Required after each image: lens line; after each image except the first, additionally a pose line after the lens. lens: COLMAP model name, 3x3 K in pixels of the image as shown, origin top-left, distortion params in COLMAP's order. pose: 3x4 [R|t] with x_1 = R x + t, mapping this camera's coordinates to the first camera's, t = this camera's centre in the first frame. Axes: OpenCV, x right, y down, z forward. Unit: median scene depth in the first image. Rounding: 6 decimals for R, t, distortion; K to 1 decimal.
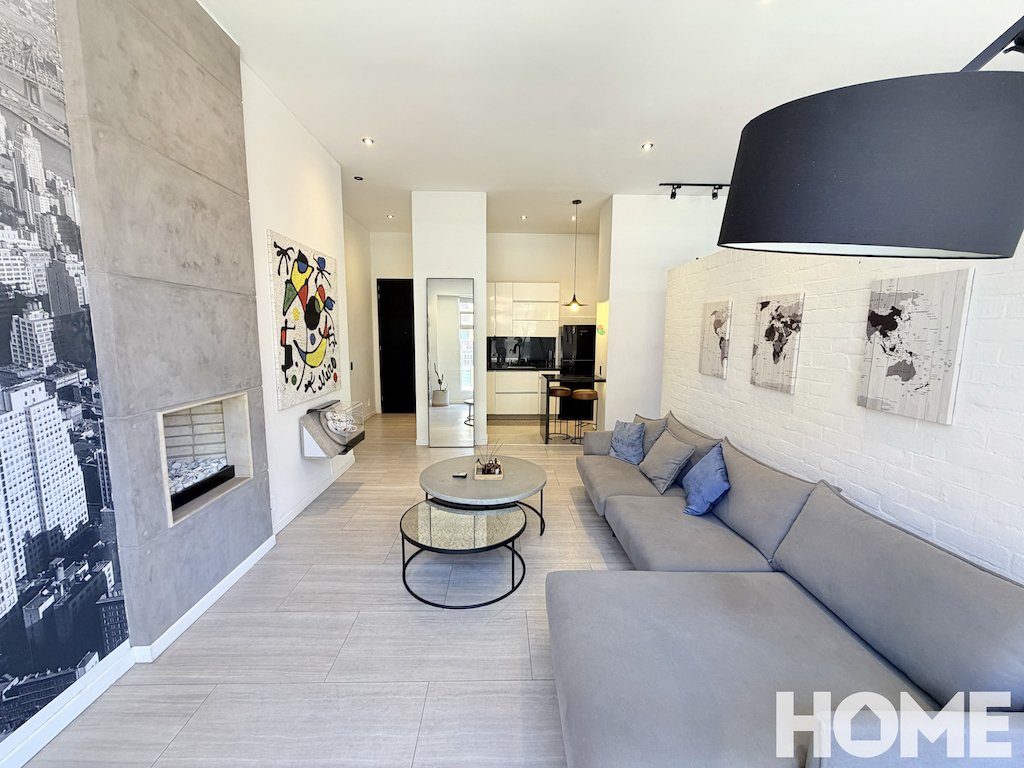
lens RADIAL K [[407.0, 0, 510.2], [0, 407.0, 382.3], [0, 0, 1]] dist [-0.000837, 0.000371]
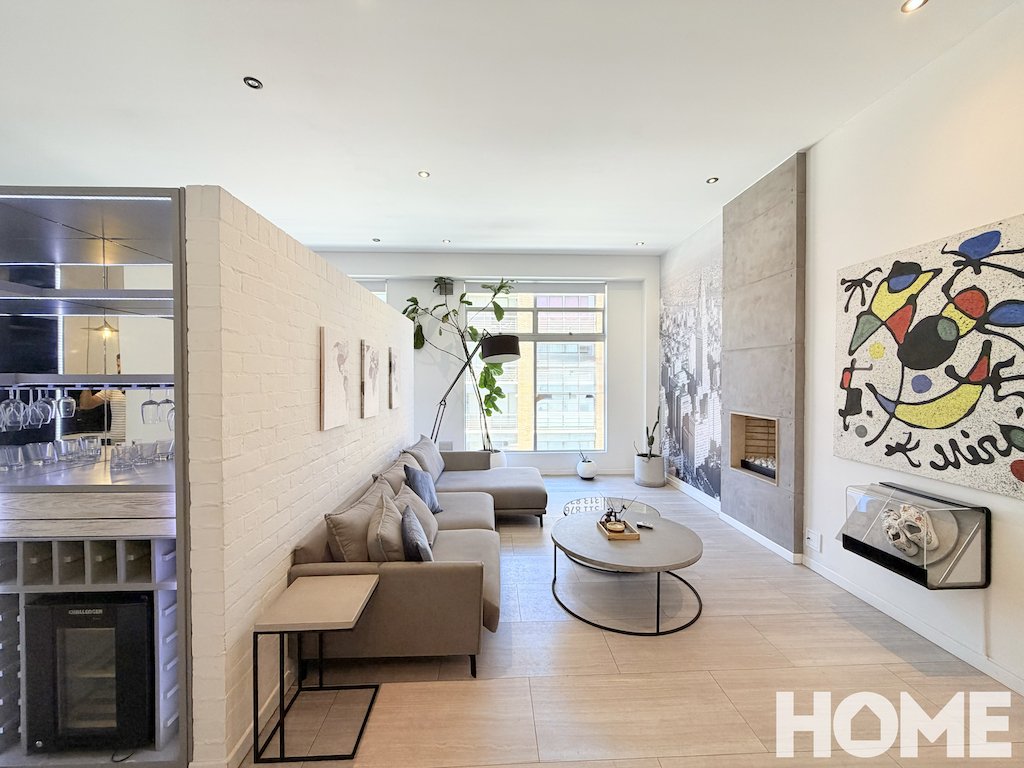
lens RADIAL K [[407.0, 0, 508.9], [0, 407.0, 383.2], [0, 0, 1]] dist [-0.000837, 0.000371]
pose [[-0.999840, -0.005672, -0.016949, 0.232030], [-0.007976, 0.990241, 0.139140, -0.251083], [0.015995, 0.139253, -0.990128, 2.132591]]
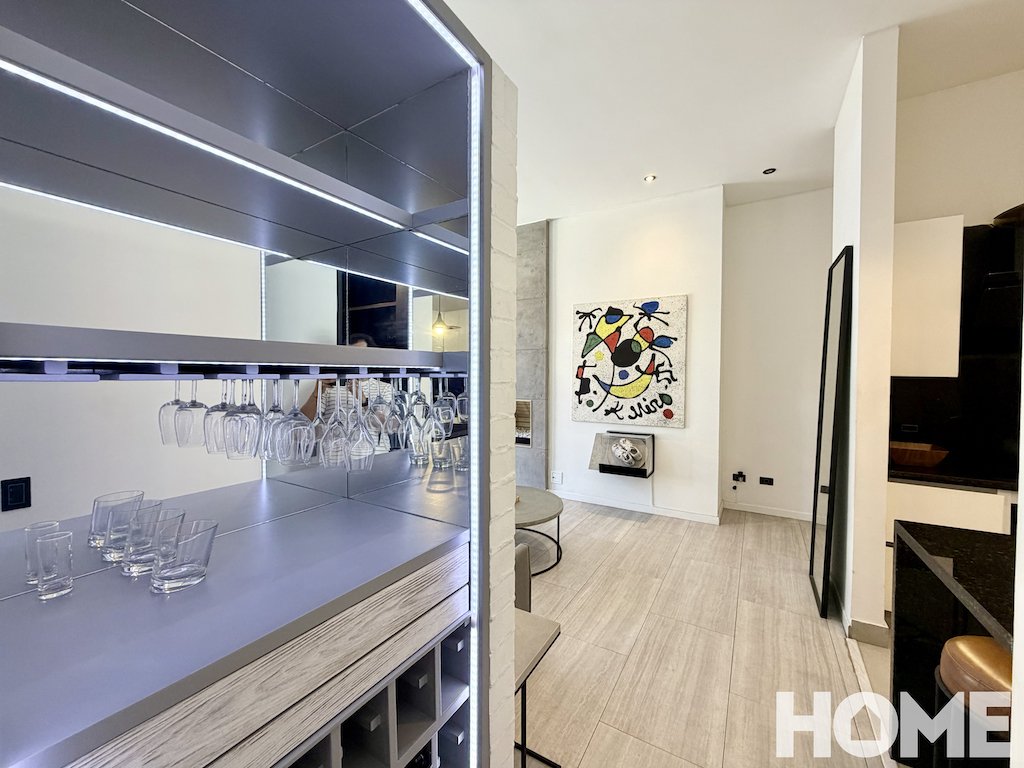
lens RADIAL K [[407.0, 0, 508.5], [0, 407.0, 383.1], [0, 0, 1]] dist [-0.000837, 0.000371]
pose [[-0.543751, 0.008621, -0.839202, 0.929881], [-0.111606, 0.990323, 0.082487, -0.187592], [0.831793, 0.138512, -0.537527, 1.793221]]
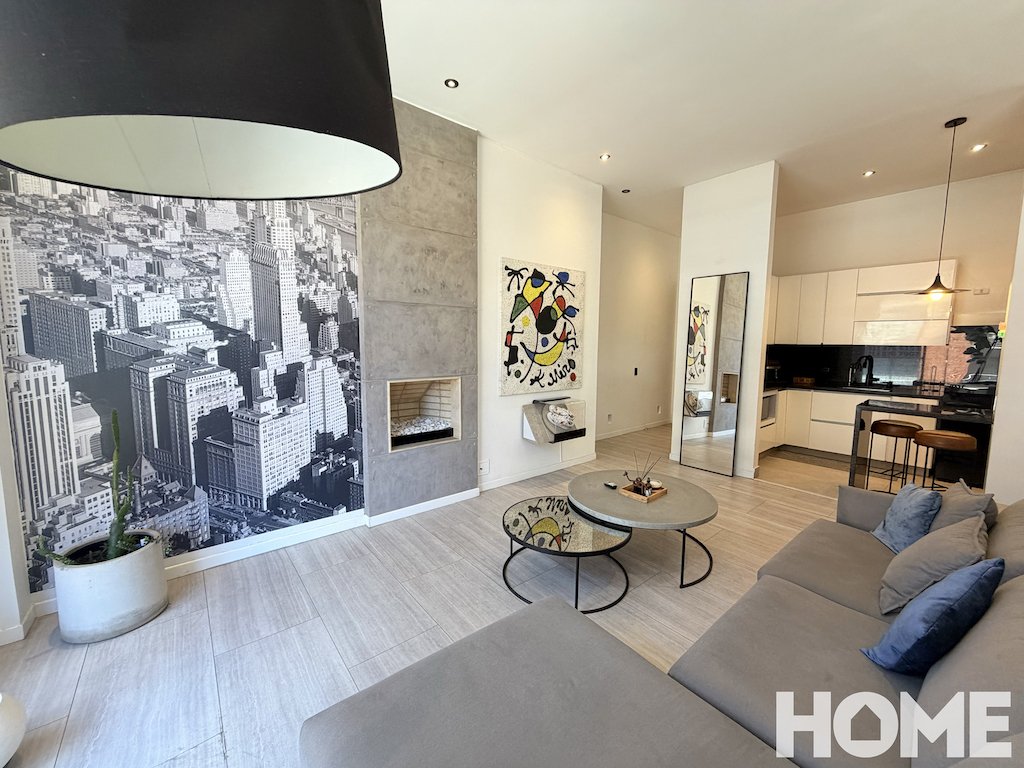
lens RADIAL K [[407.0, 0, 509.3], [0, 407.0, 382.3], [0, 0, 1]] dist [-0.000837, 0.000371]
pose [[0.615230, 0.078705, -0.784409, 0.515343], [-0.100918, 0.994680, 0.020651, -0.004127], [0.781862, 0.066456, 0.619900, 0.249450]]
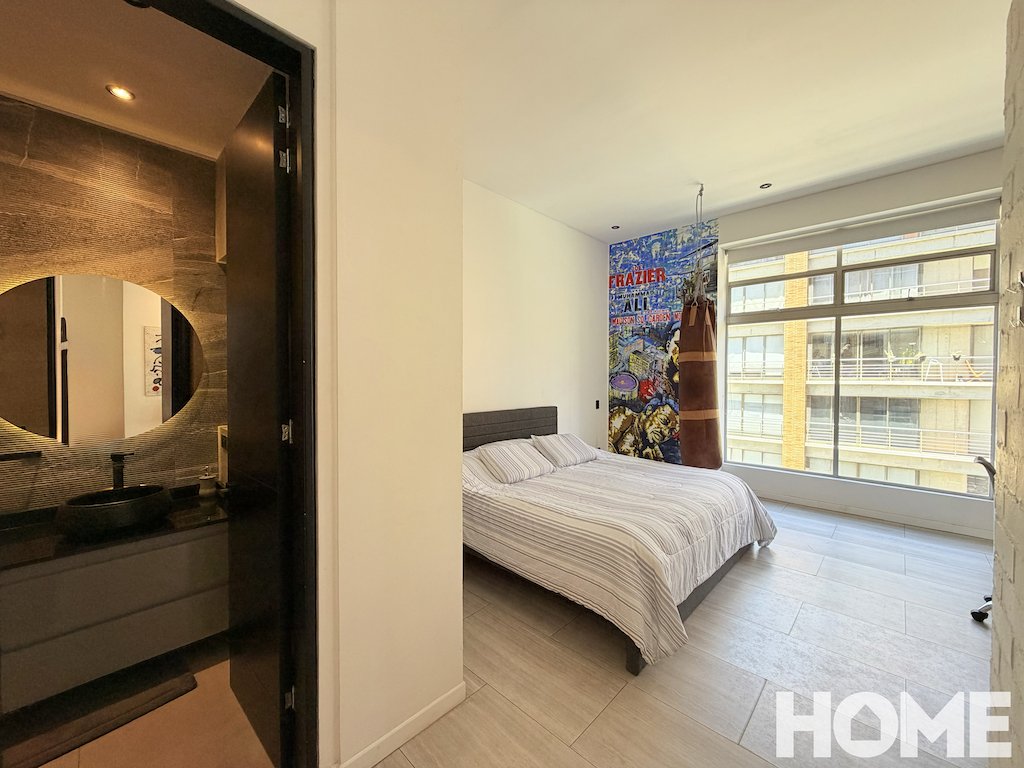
lens RADIAL K [[407.0, 0, 508.4], [0, 407.0, 382.0], [0, 0, 1]] dist [-0.000837, 0.000371]
pose [[-0.703182, -0.028356, 0.710444, -0.183756], [0.070171, 0.991559, 0.109029, -0.175125], [-0.707539, 0.126520, -0.695256, 1.858866]]
